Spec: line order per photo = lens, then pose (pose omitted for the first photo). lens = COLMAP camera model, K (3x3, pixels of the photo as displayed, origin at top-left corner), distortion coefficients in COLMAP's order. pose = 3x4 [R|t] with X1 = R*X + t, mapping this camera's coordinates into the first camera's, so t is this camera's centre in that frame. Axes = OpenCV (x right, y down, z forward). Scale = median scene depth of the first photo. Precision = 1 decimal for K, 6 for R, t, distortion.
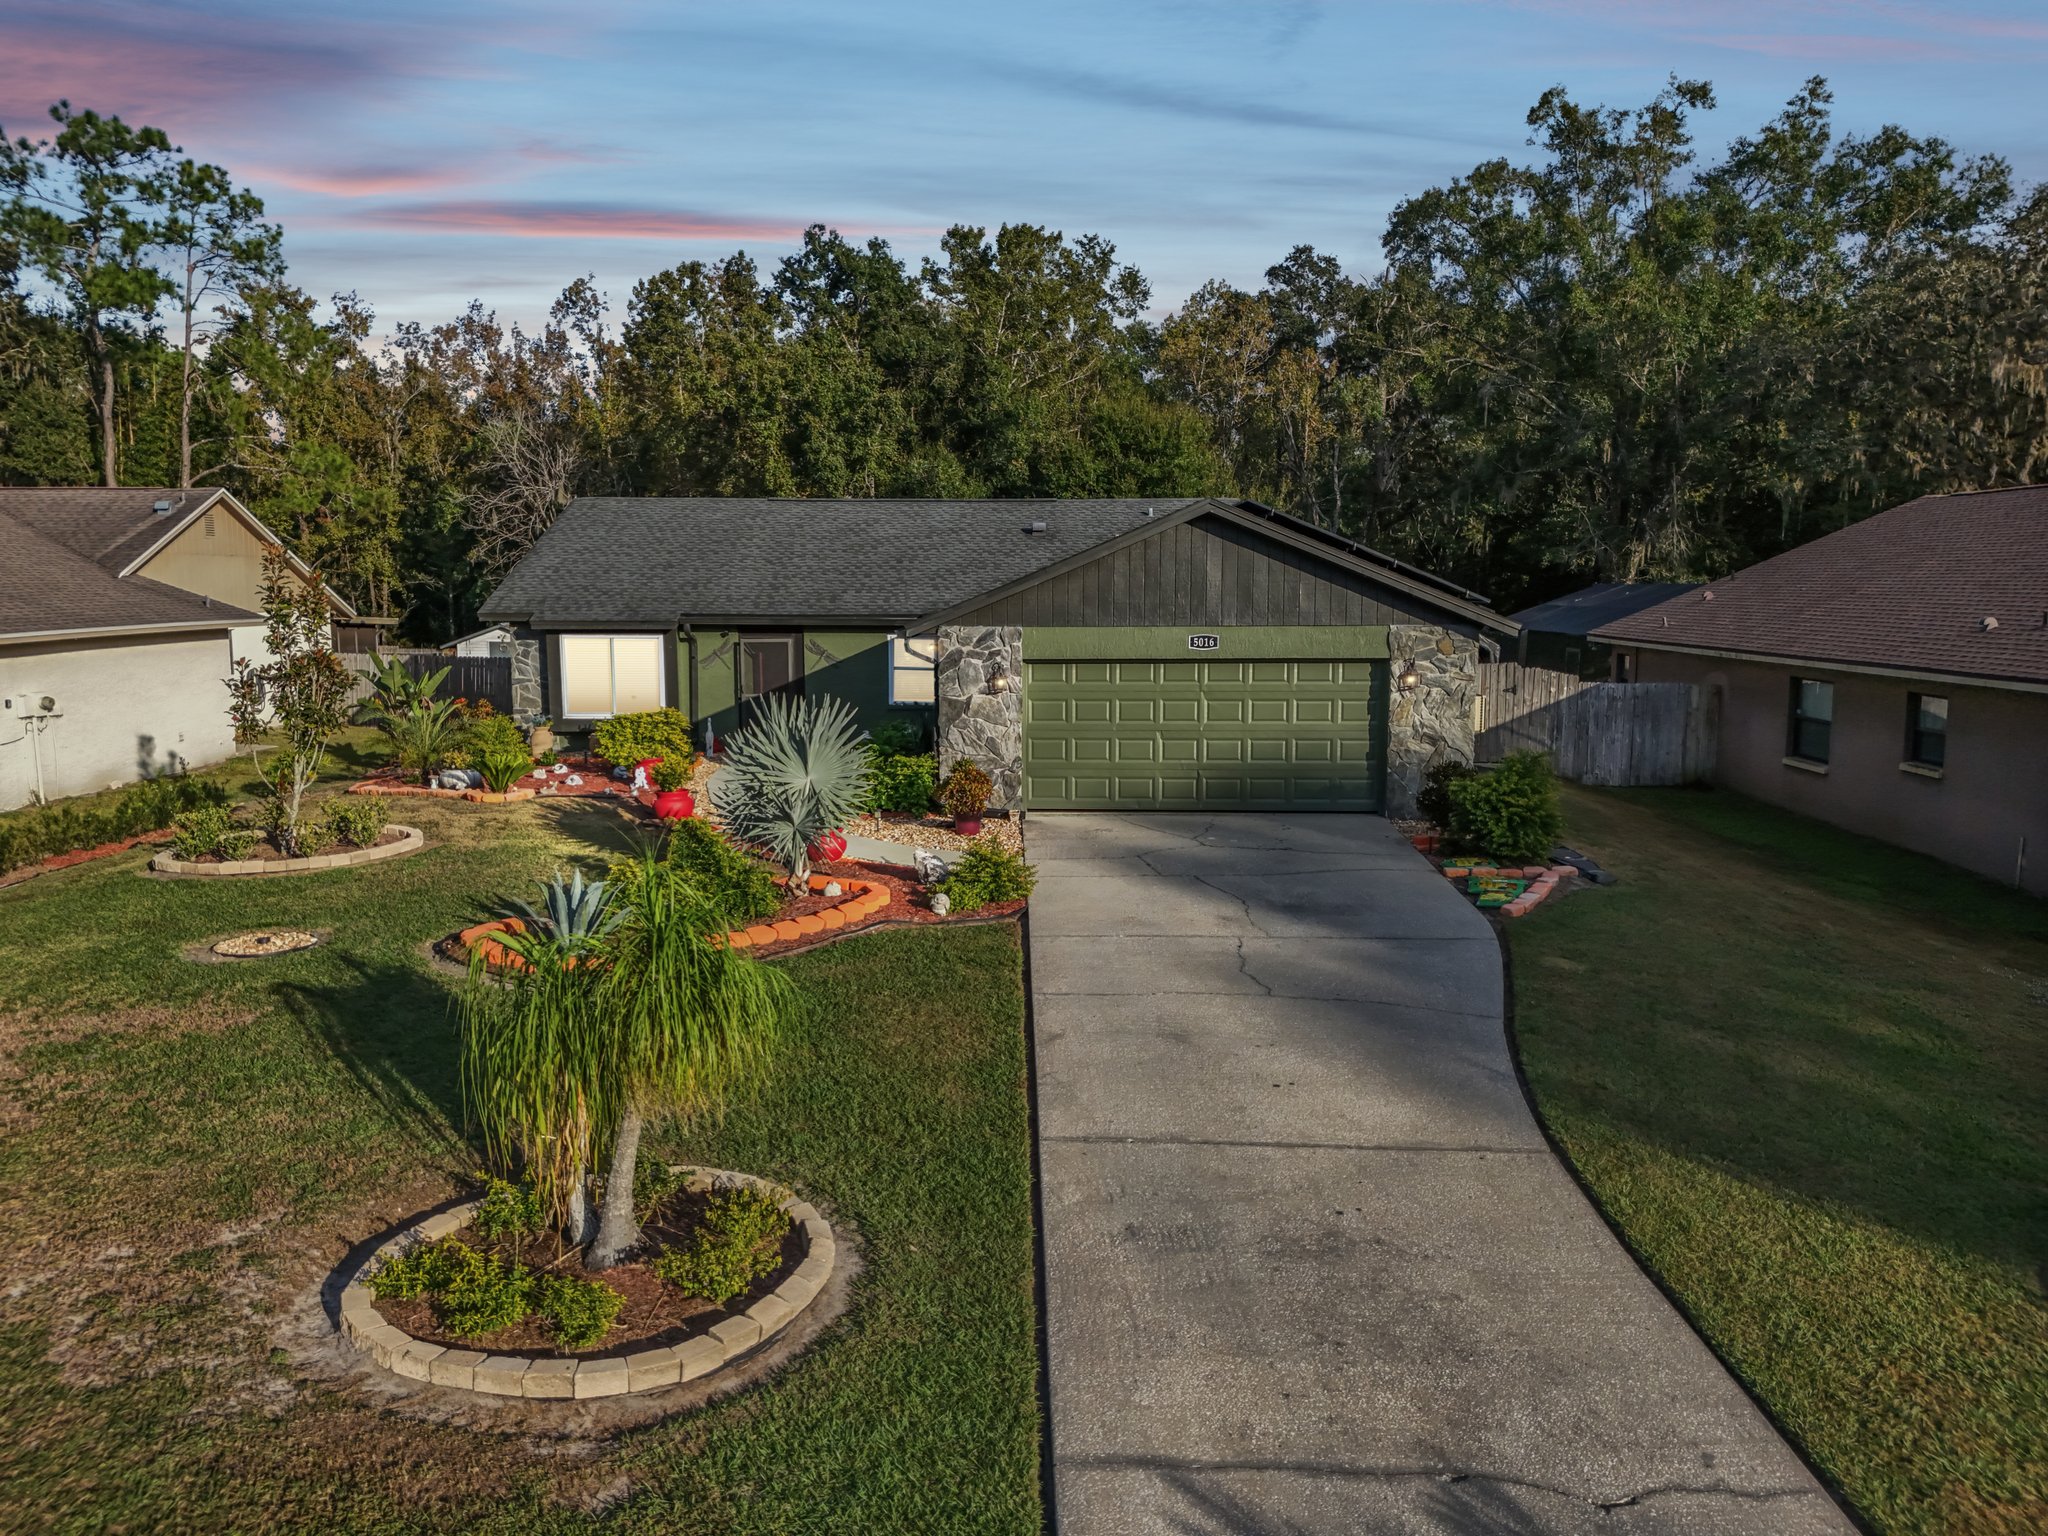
lens RADIAL K [[1481.6, 0, 1024.0], [0, 1481.6, 768.0], [0, 0, 1]] dist [0.051859, -0.058959]
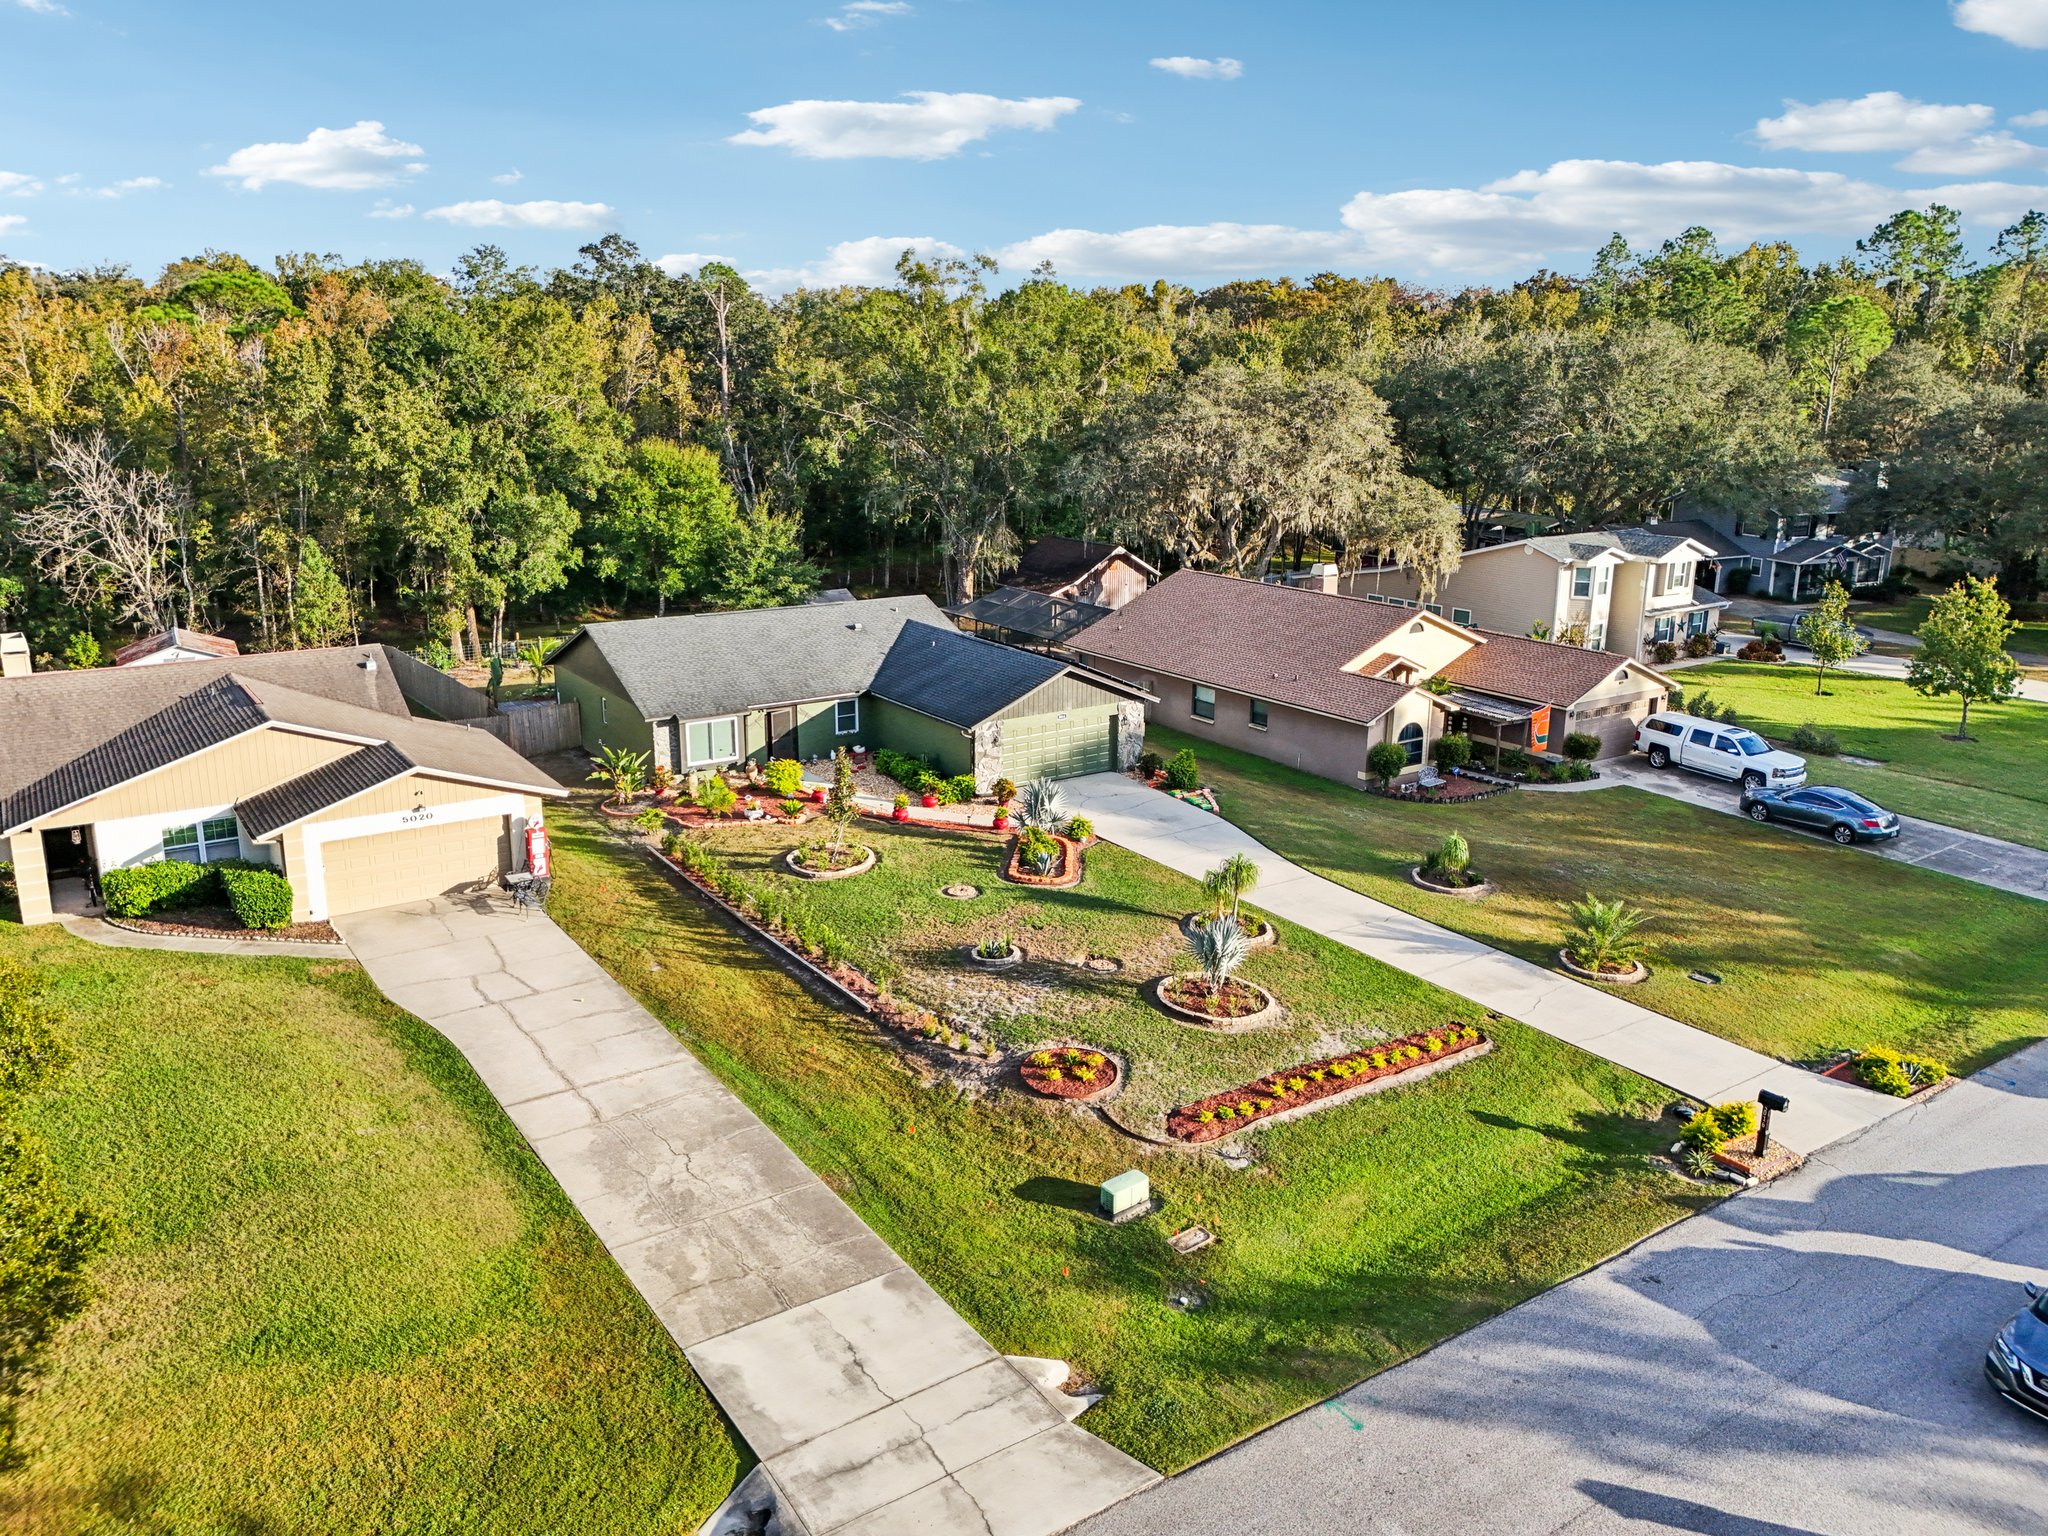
lens RADIAL K [[1456.9, 0, 973.2], [0, 1456.9, 762.6], [0, 0, 1]] dist [0.066766, -0.063605]
pose [[0.823637, -0.148883, 0.547226, -1.028502], [0.070330, 0.984291, 0.161940, -0.312856], [-0.562740, -0.094893, 0.821170, -0.734864]]
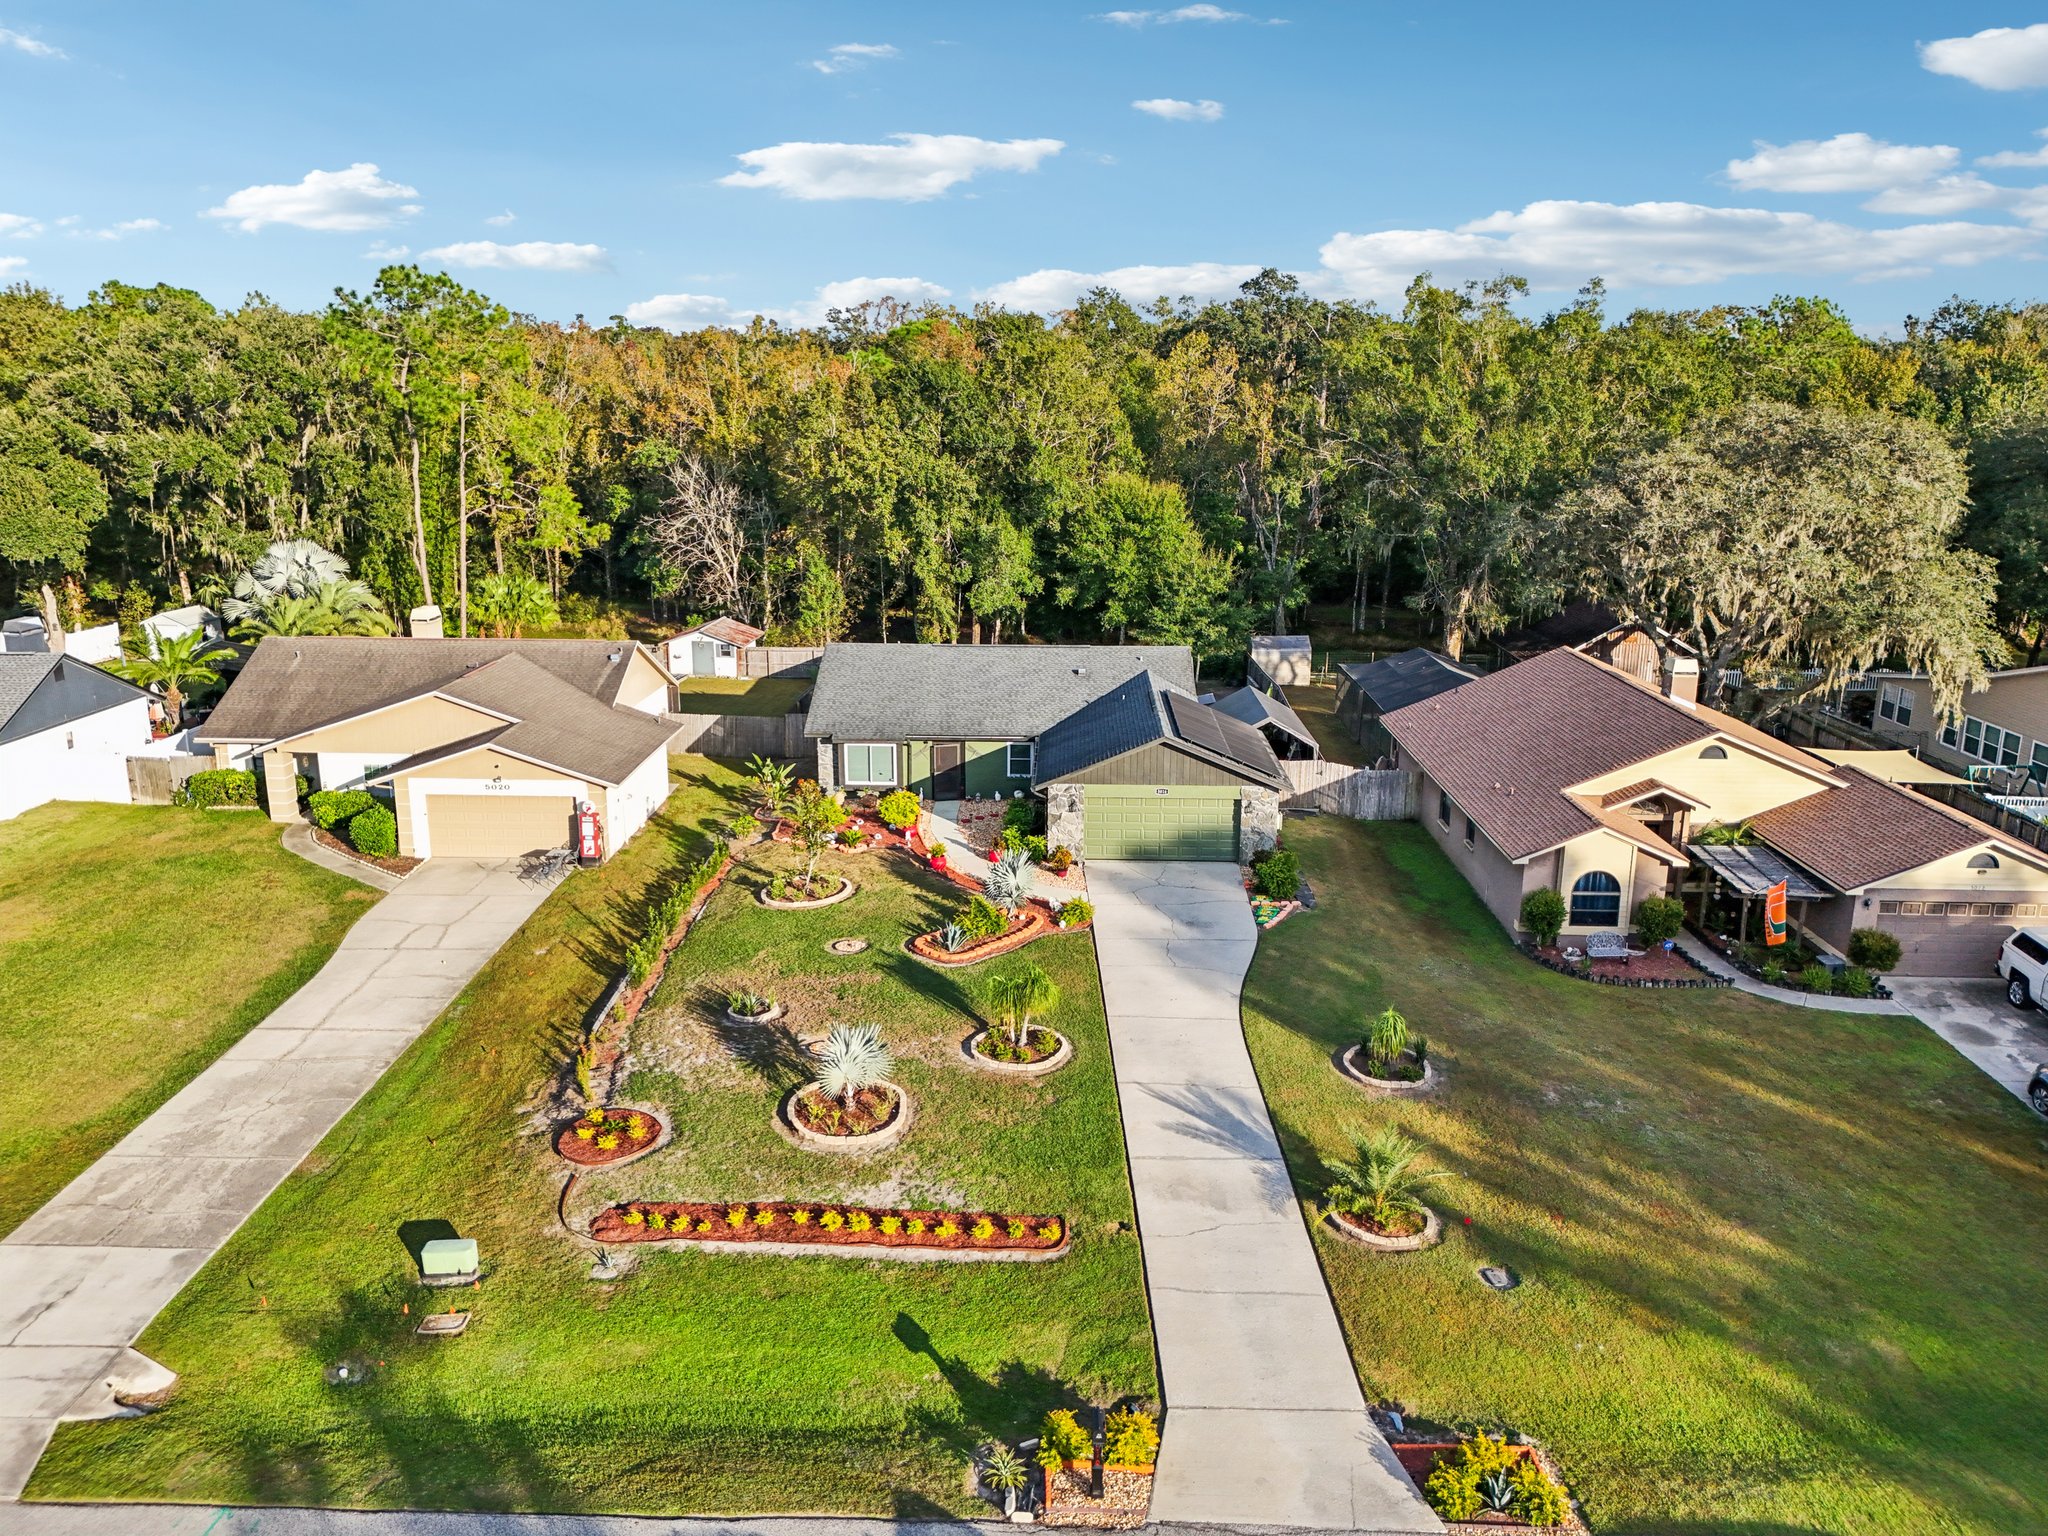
lens RADIAL K [[1449.2, 0, 1024.0], [0, 1449.2, 768.0], [0, 0, 1]] dist [0.074350, -0.073926]
pose [[0.999994, 0.001816, 0.003114, -0.075768], [-0.002195, 0.991975, 0.126417, -0.299509], [-0.002860, -0.126423, 0.991972, -0.920014]]
